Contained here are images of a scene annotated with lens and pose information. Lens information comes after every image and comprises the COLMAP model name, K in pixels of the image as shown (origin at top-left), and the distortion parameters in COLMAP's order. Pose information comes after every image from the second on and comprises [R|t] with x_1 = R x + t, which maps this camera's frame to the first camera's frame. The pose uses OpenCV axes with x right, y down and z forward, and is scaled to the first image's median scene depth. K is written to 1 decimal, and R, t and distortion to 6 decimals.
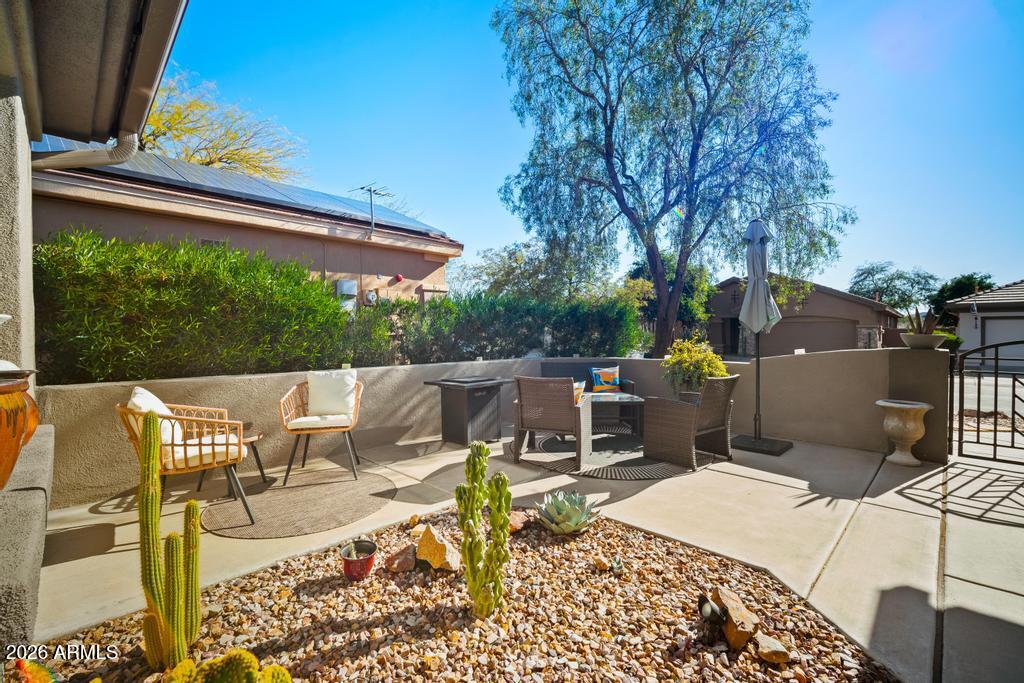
lens RADIAL K [[450.4, 0, 513.1], [0, 450.4, 335.7], [0, 0, 1]] dist [-0.002184, -0.000119]
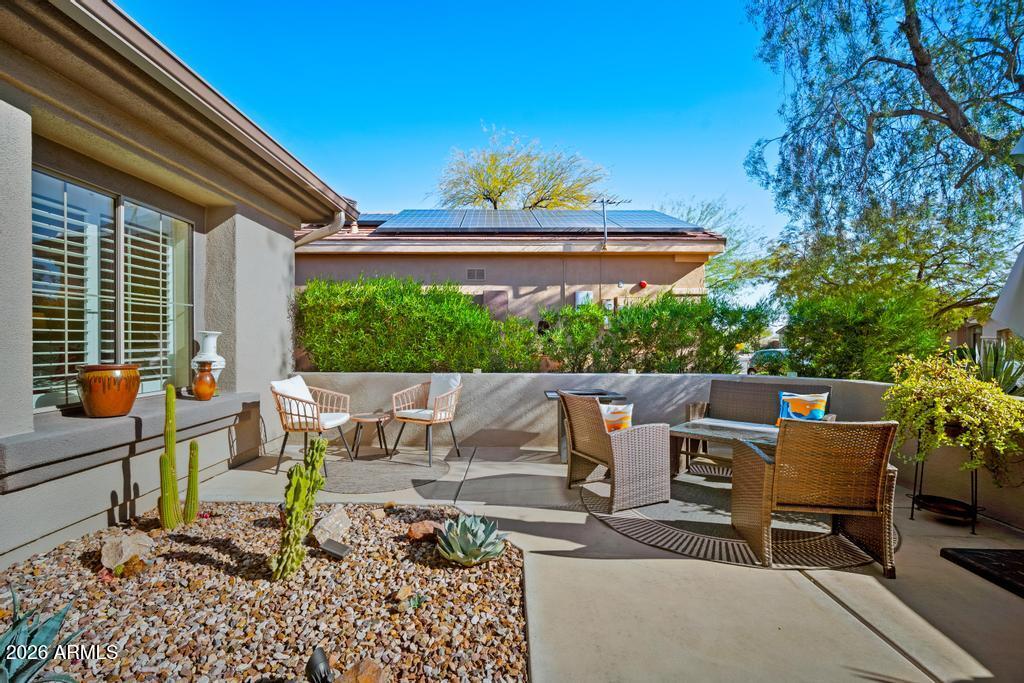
lens RADIAL K [[456.3, 0, 509.3], [0, 456.3, 344.0], [0, 0, 1]] dist [-0.002522, -0.000166]
pose [[0.684066, 0.004526, -0.729406, 0.512488], [-0.006232, 0.999981, 0.000360, -0.001472], [0.729393, 0.004300, 0.684081, 0.263529]]
